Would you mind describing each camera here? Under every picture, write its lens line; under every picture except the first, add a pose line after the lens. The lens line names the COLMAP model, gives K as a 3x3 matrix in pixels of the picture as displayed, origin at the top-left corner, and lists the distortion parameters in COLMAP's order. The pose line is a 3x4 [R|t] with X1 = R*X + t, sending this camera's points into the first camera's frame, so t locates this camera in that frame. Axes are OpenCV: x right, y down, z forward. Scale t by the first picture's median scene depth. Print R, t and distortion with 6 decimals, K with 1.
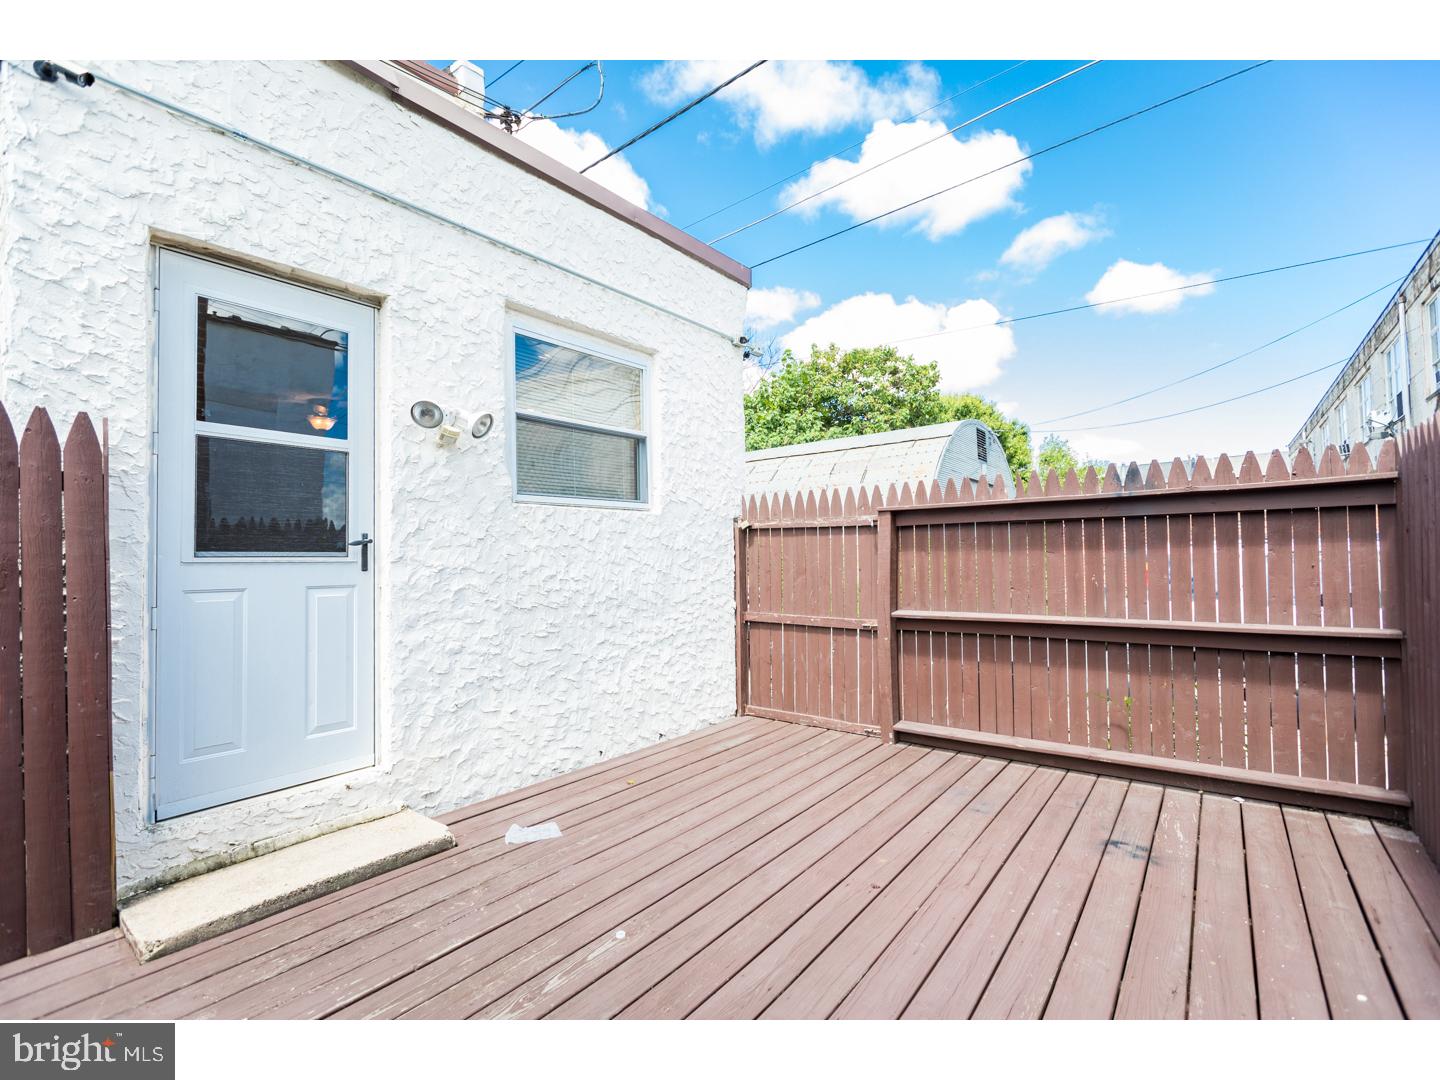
lens RADIAL K [[635.9, 0, 717.4], [0, 635.9, 546.5], [0, 0, 1]] dist [0.000954, -0.002944]
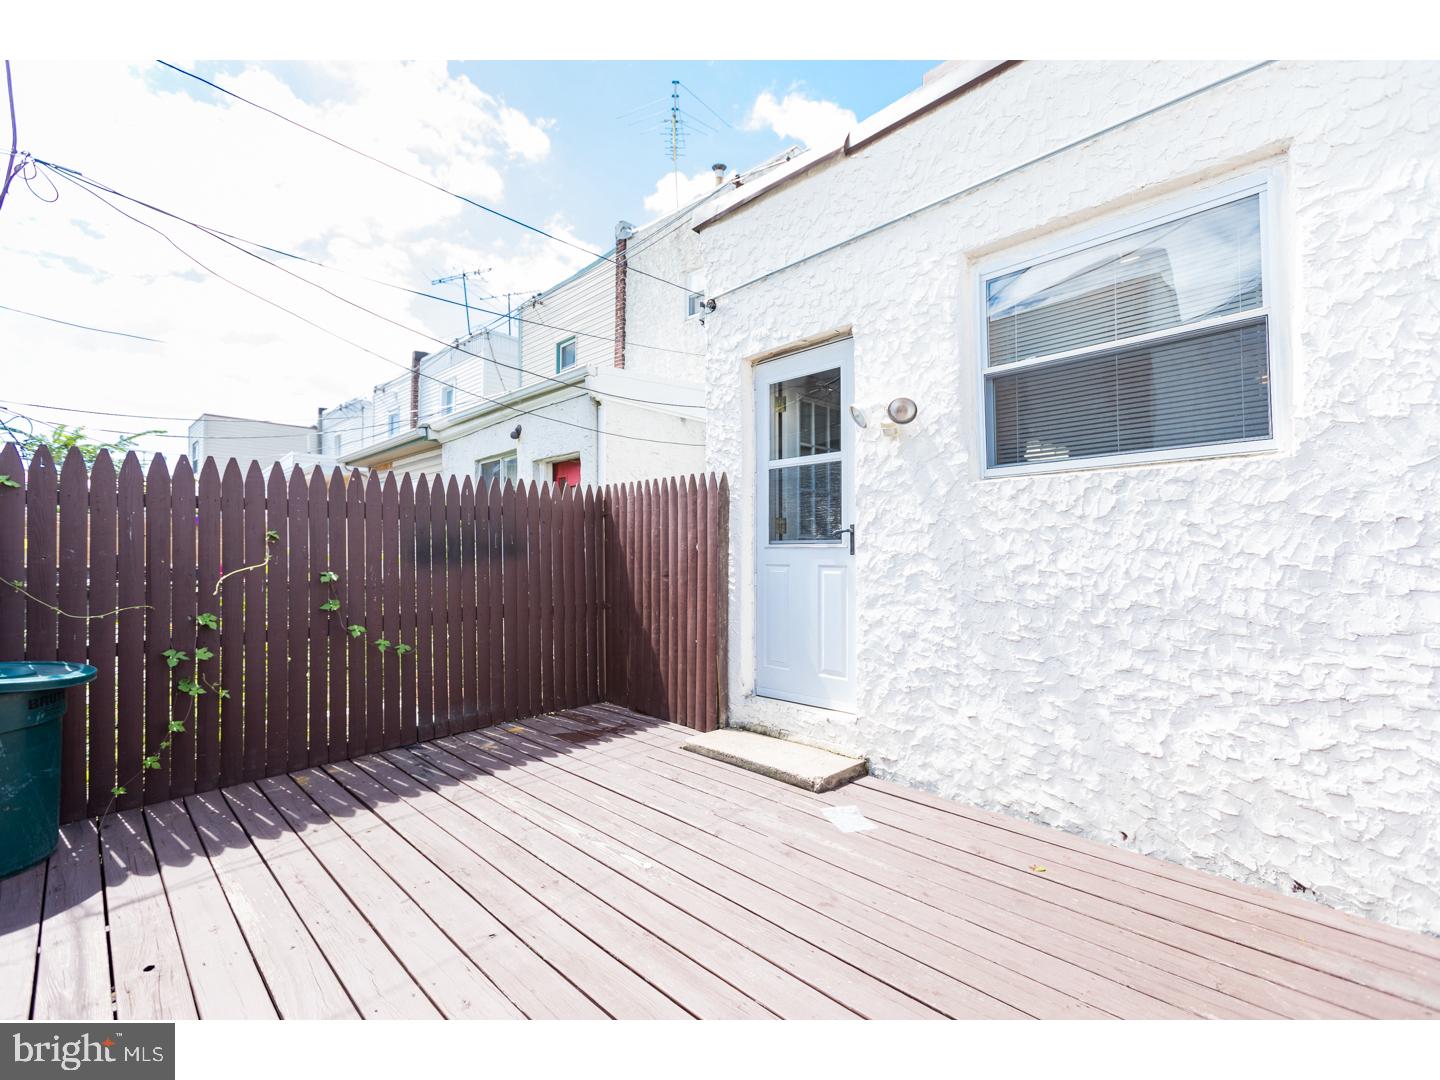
lens RADIAL K [[635.9, 0, 717.9], [0, 635.9, 540.6], [0, 0, 1]] dist [0.000954, -0.002944]
pose [[-0.114367, 0.001162, -0.993438, 0.640485], [0.031049, 0.999515, -0.002406, 0.005315], [0.992953, -0.031120, -0.114347, 0.809540]]
